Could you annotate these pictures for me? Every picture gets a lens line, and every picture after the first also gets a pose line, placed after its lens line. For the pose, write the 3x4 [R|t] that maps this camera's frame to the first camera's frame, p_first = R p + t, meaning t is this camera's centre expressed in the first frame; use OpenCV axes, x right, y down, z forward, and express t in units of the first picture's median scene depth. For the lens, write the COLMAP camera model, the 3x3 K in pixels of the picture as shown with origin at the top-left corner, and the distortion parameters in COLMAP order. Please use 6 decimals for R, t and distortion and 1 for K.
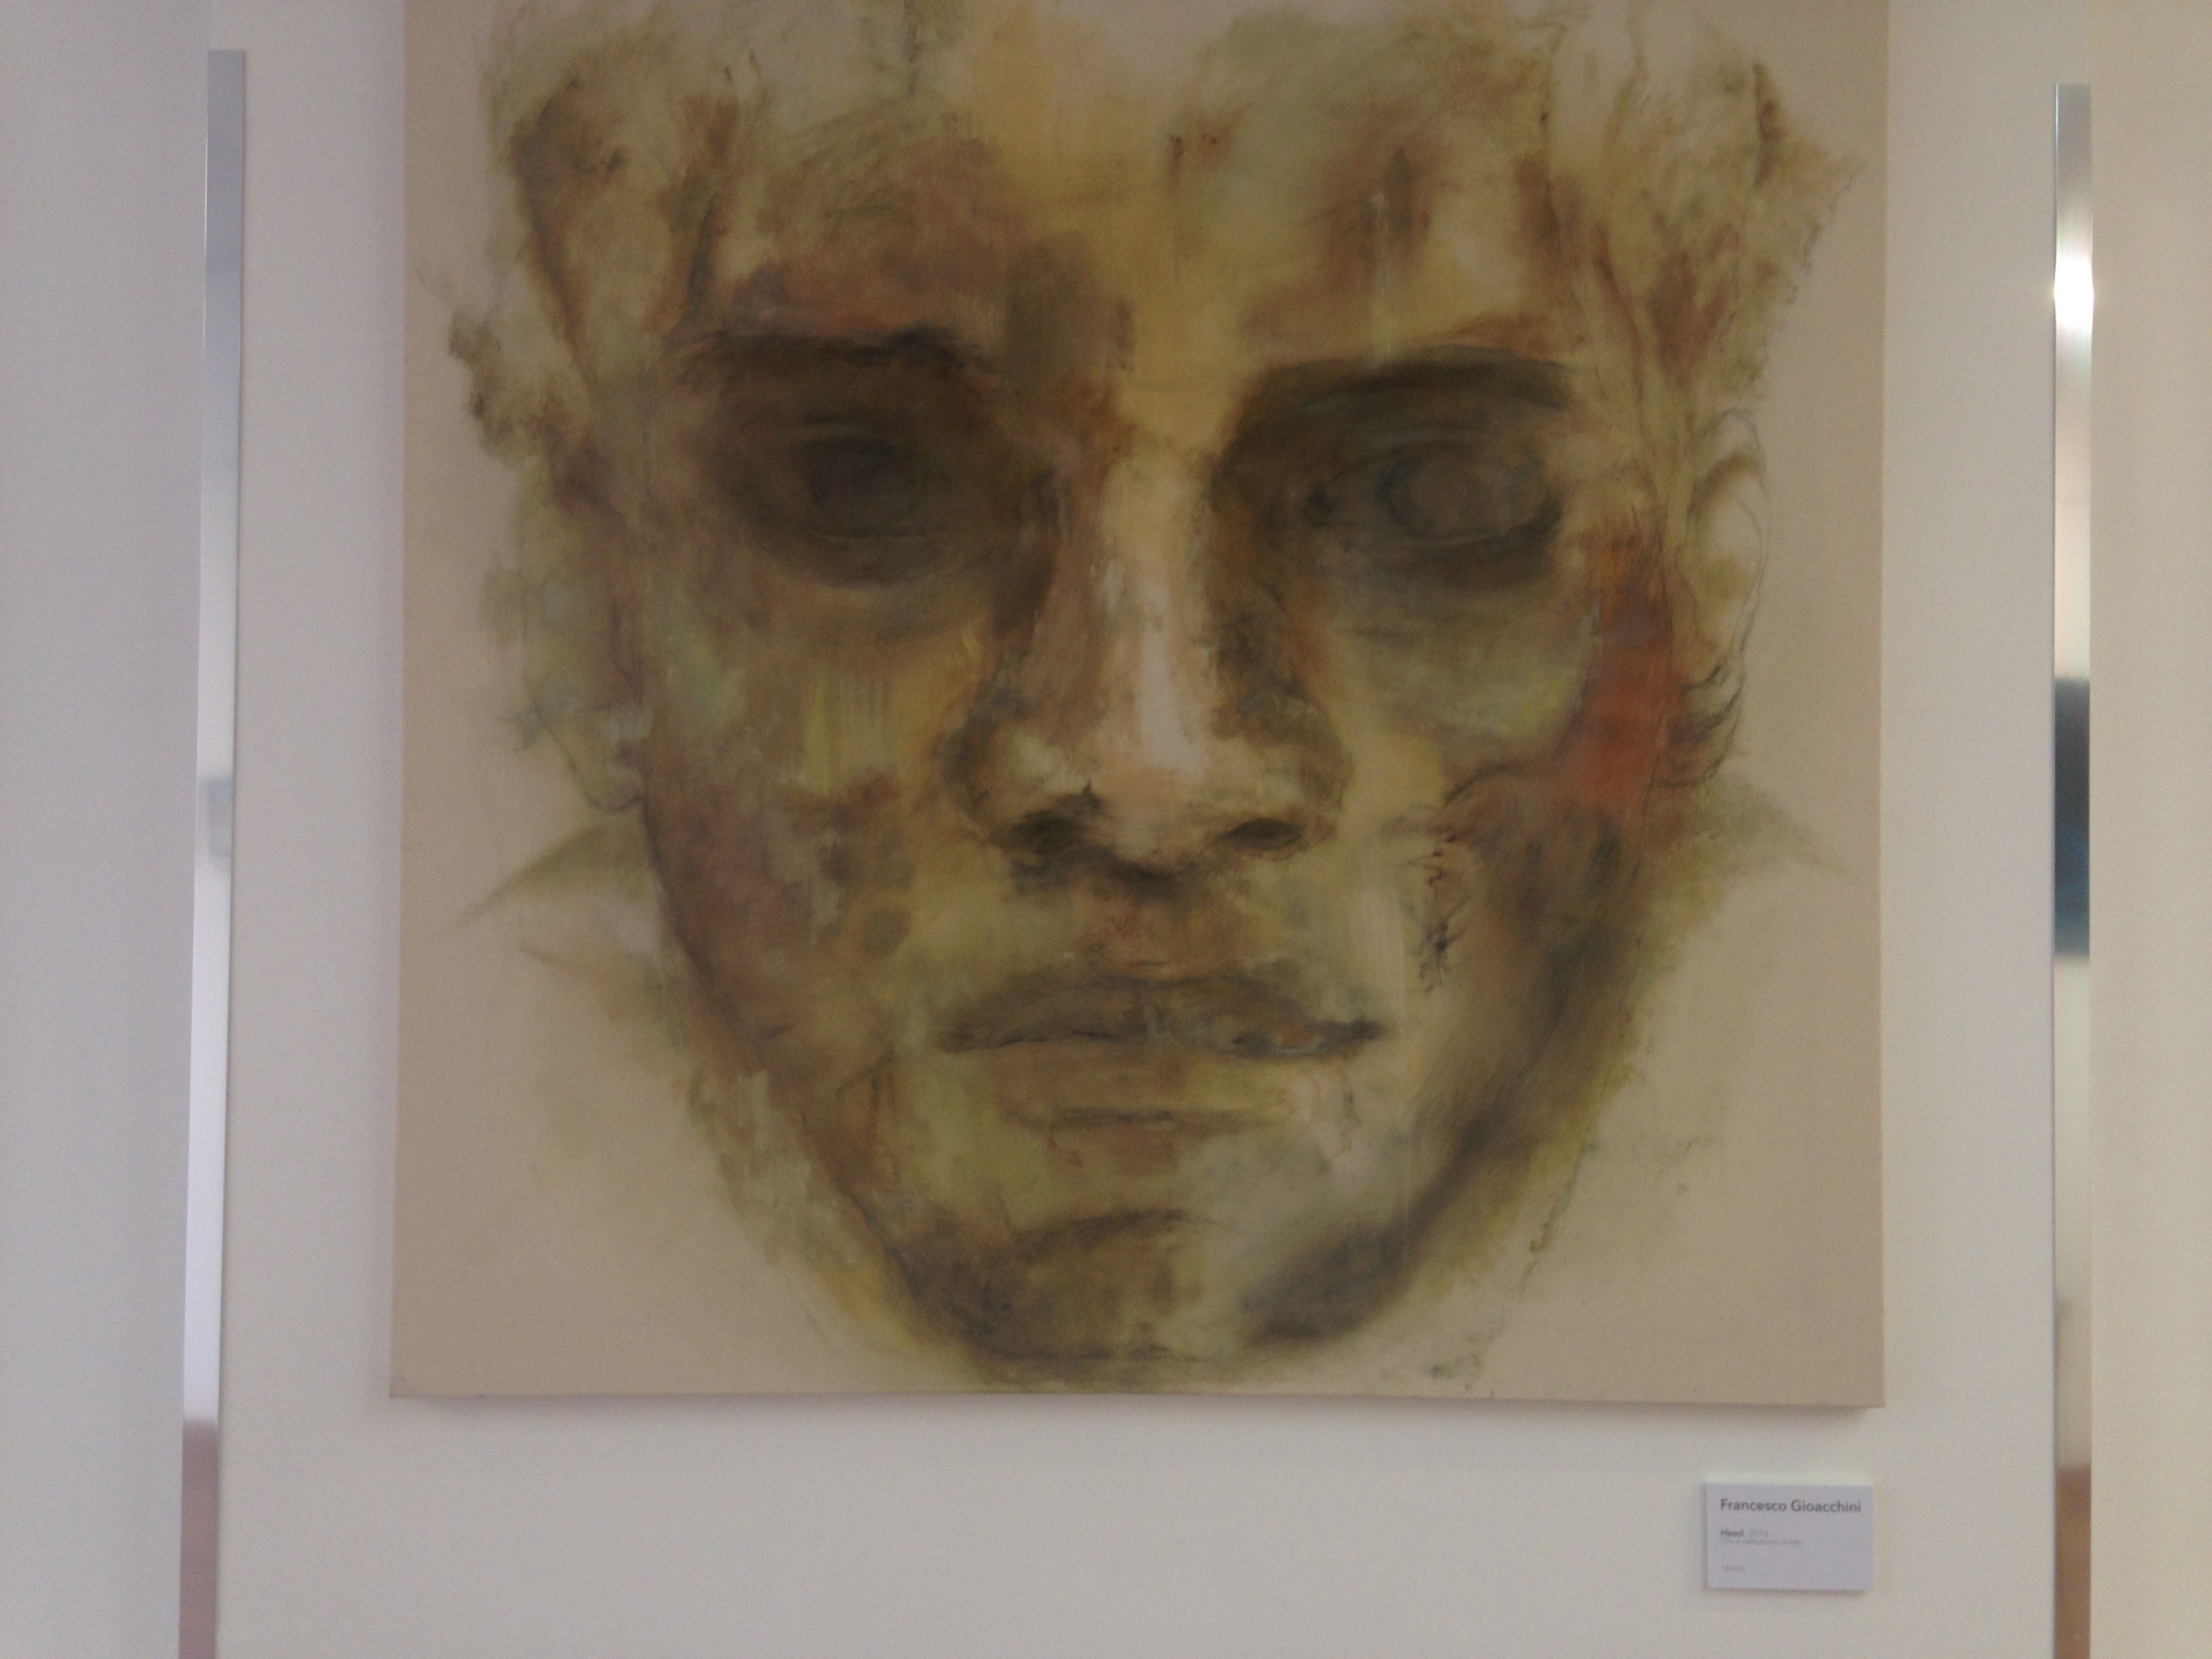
lens RADIAL K [[2038.5, 0, 1106.0], [0, 2038.5, 829.5], [0, 0, 1]] dist [0.198698, -0.304469]
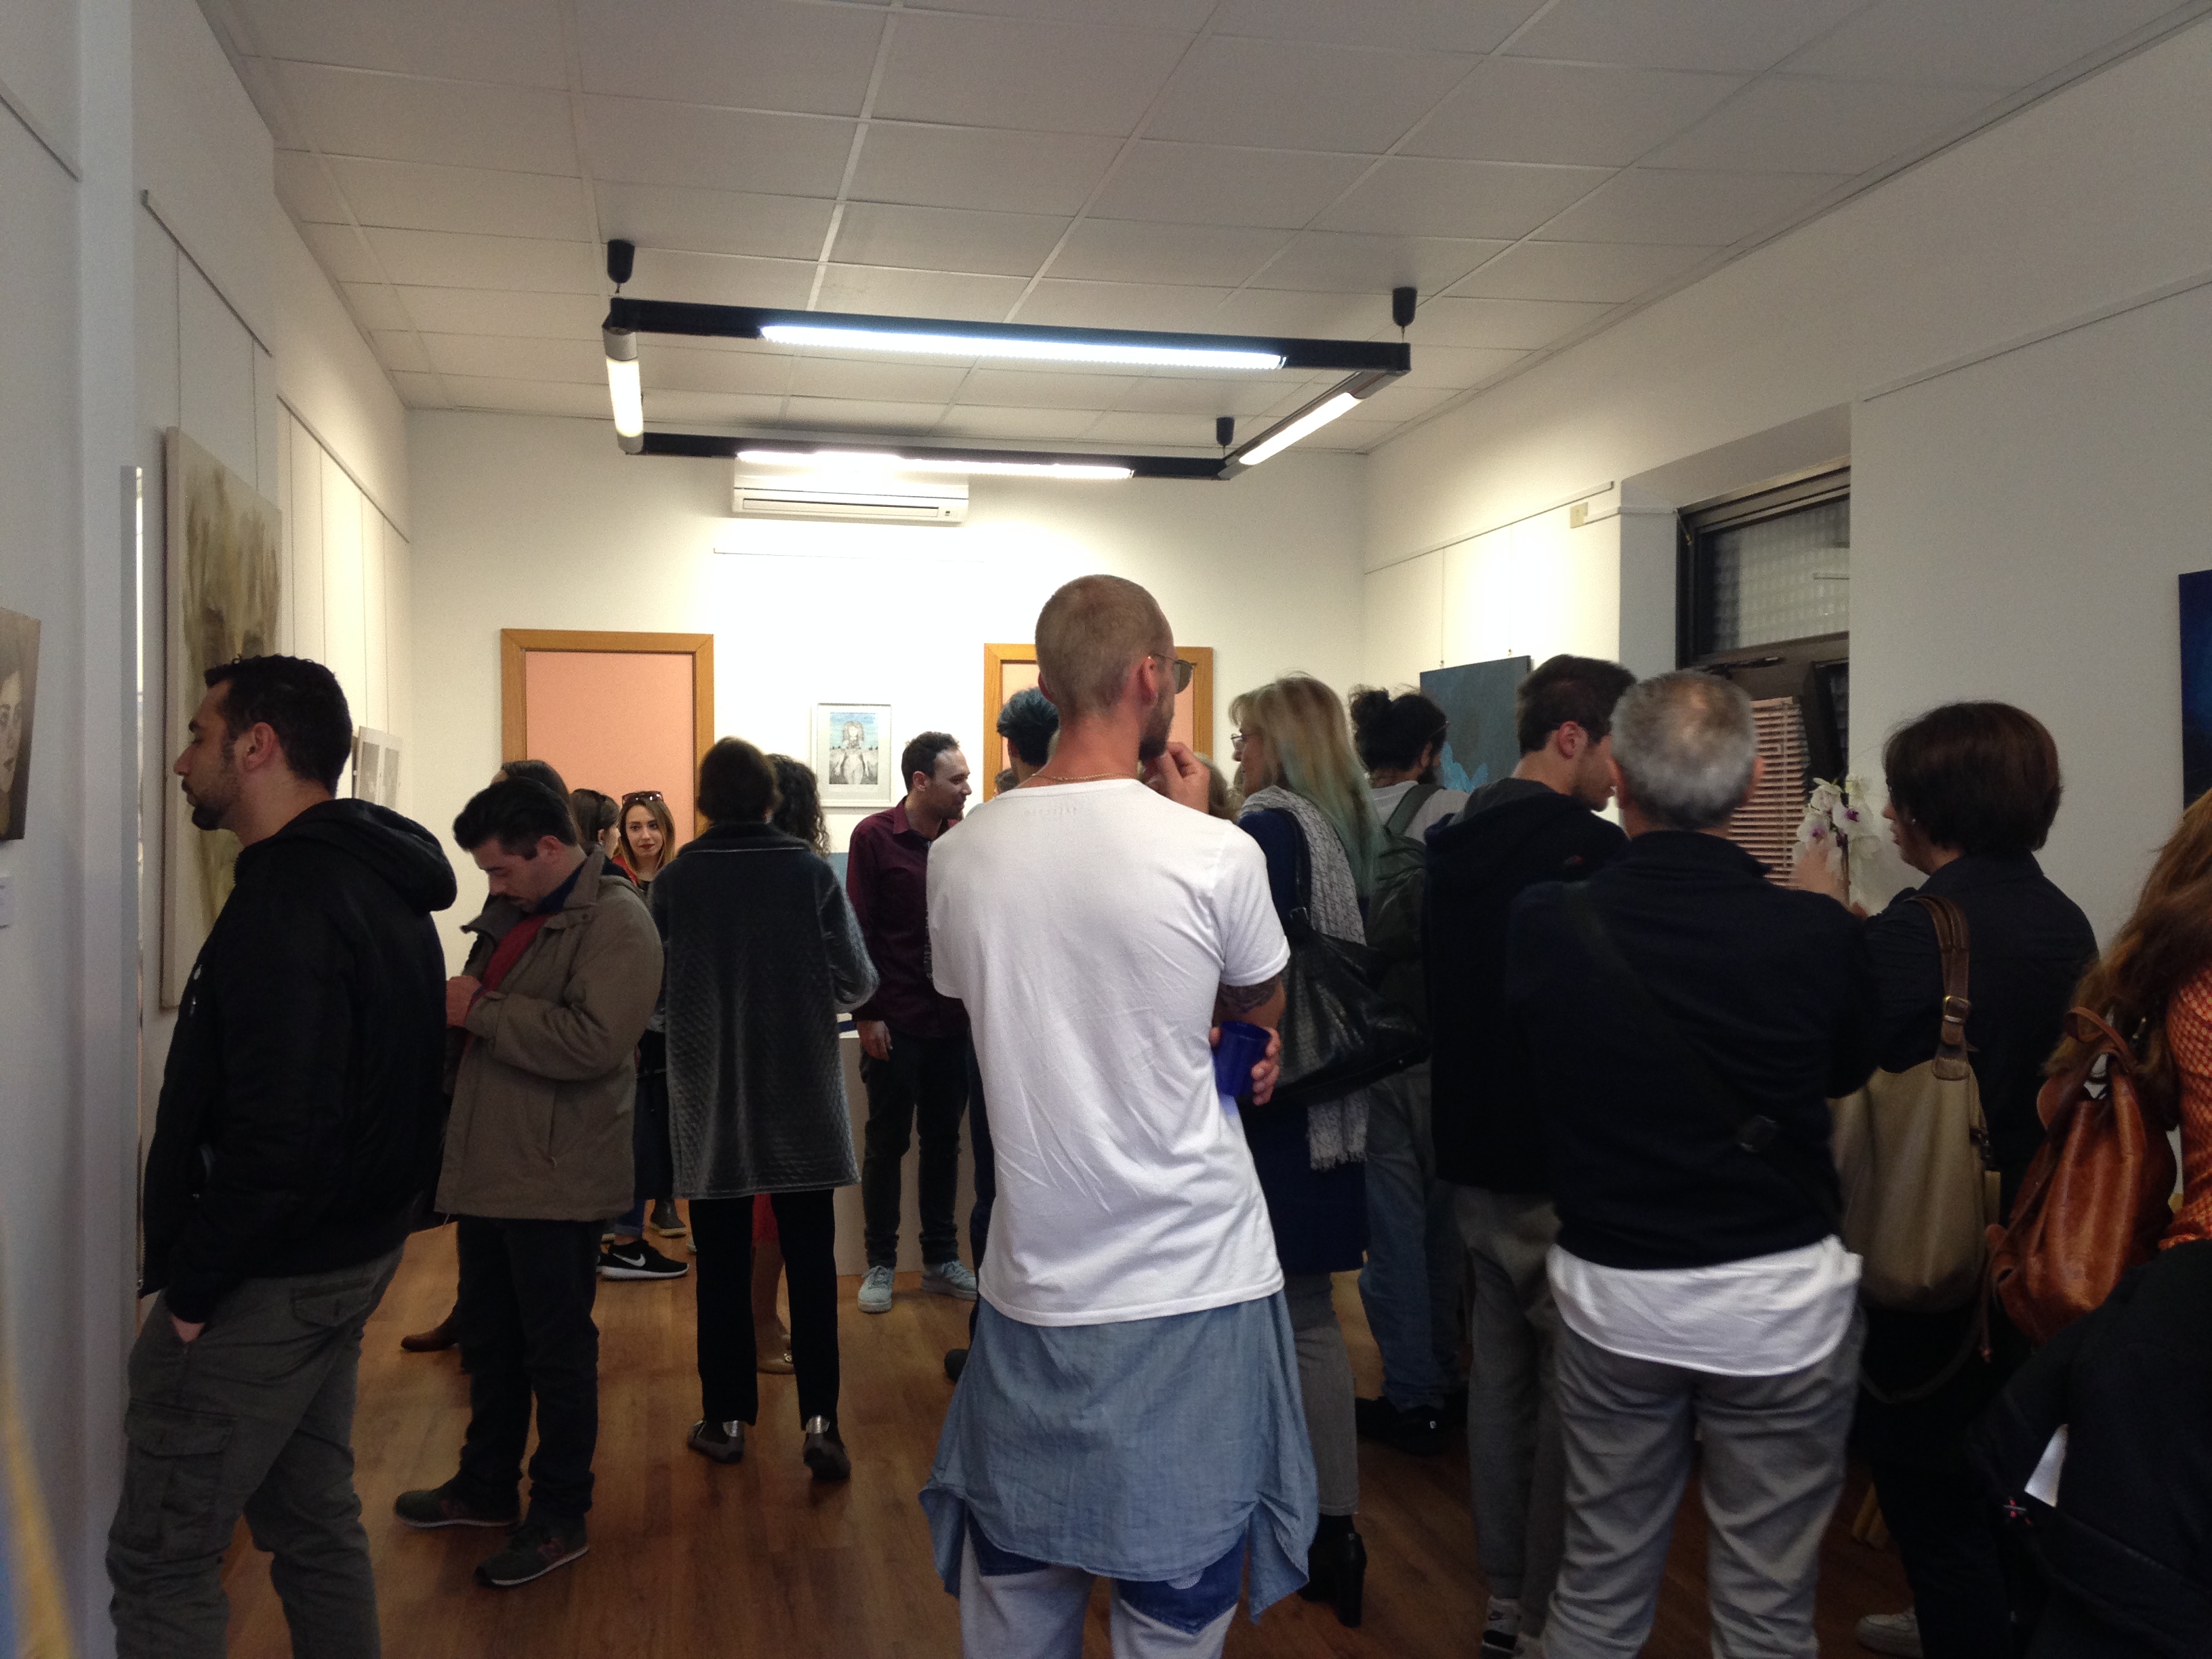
lens RADIAL K [[2038.5, 0, 1106.0], [0, 2038.5, 829.5], [0, 0, 1]] dist [0.198698, -0.304469]
pose [[-0.197932, -0.019199, 0.980028, -3.090746], [-0.024581, 0.999591, 0.014618, -0.018127], [-0.979907, -0.021197, -0.198323, 0.385267]]
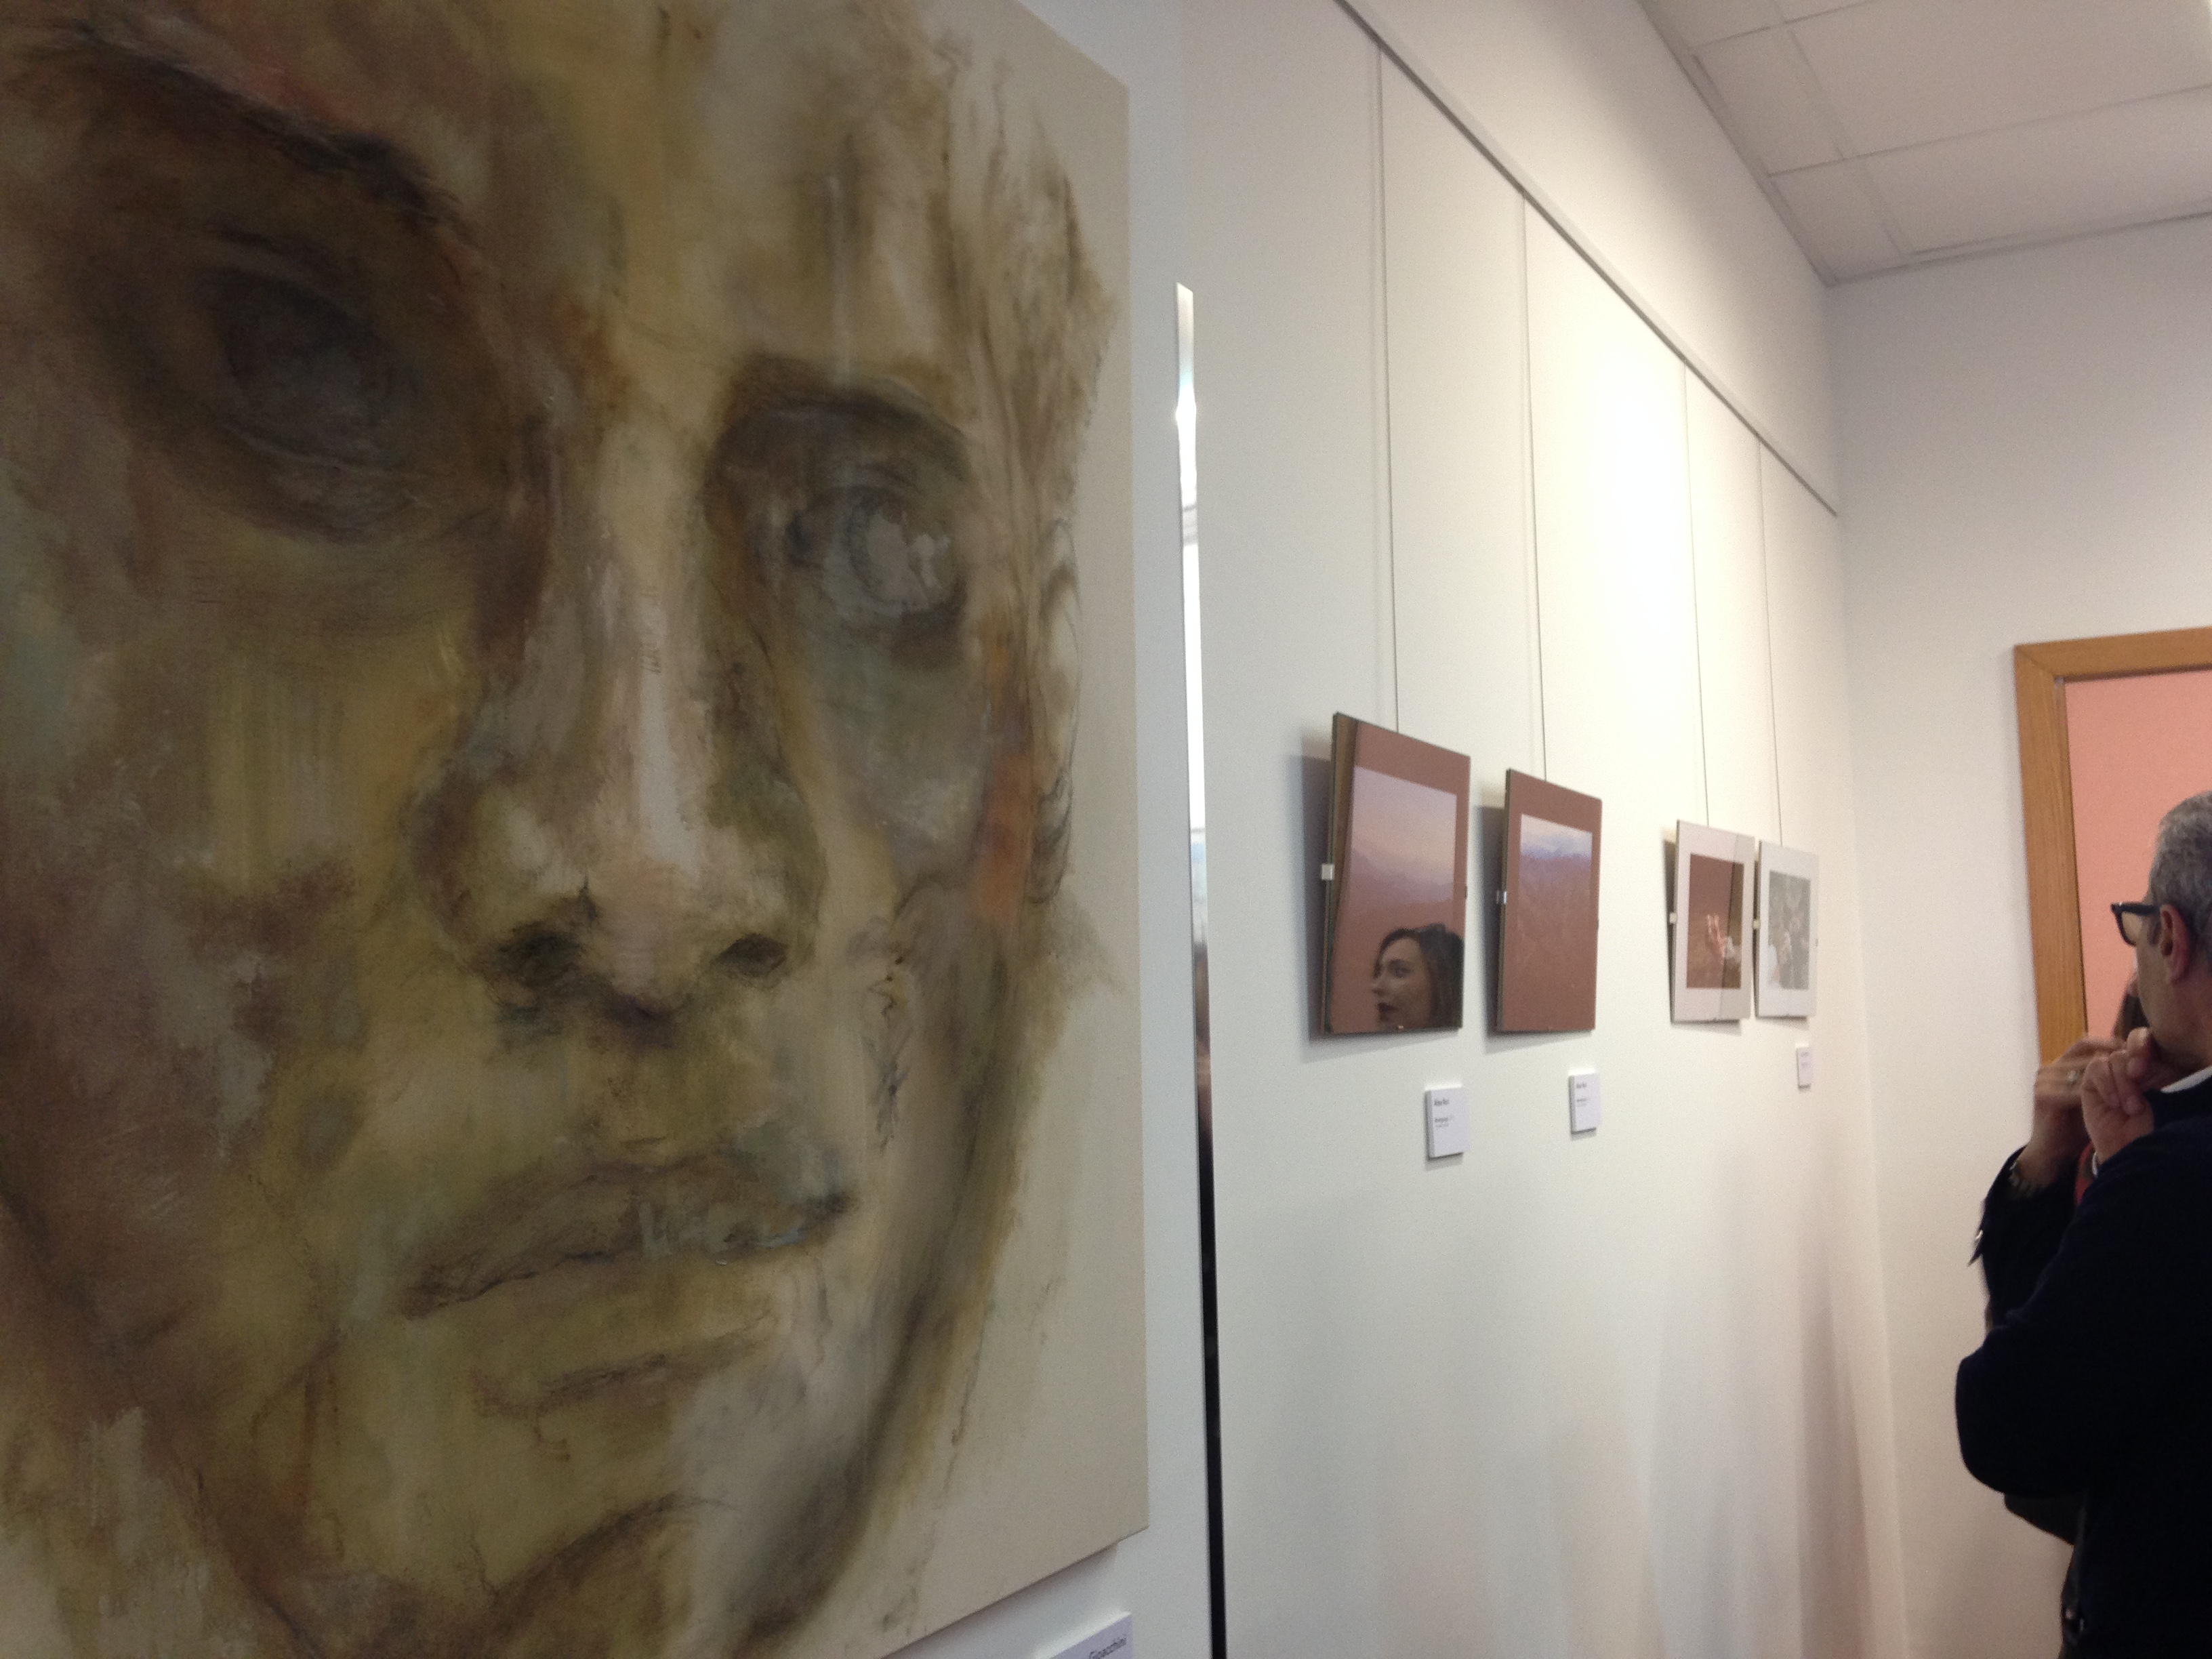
lens RADIAL K [[2038.5, 0, 1106.0], [0, 2038.5, 829.5], [0, 0, 1]] dist [0.198698, -0.304469]
pose [[0.506195, 0.050814, 0.860921, -0.512773], [0.004375, 0.998099, -0.061483, 0.003029], [-0.862408, 0.034889, 0.505010, 0.502658]]
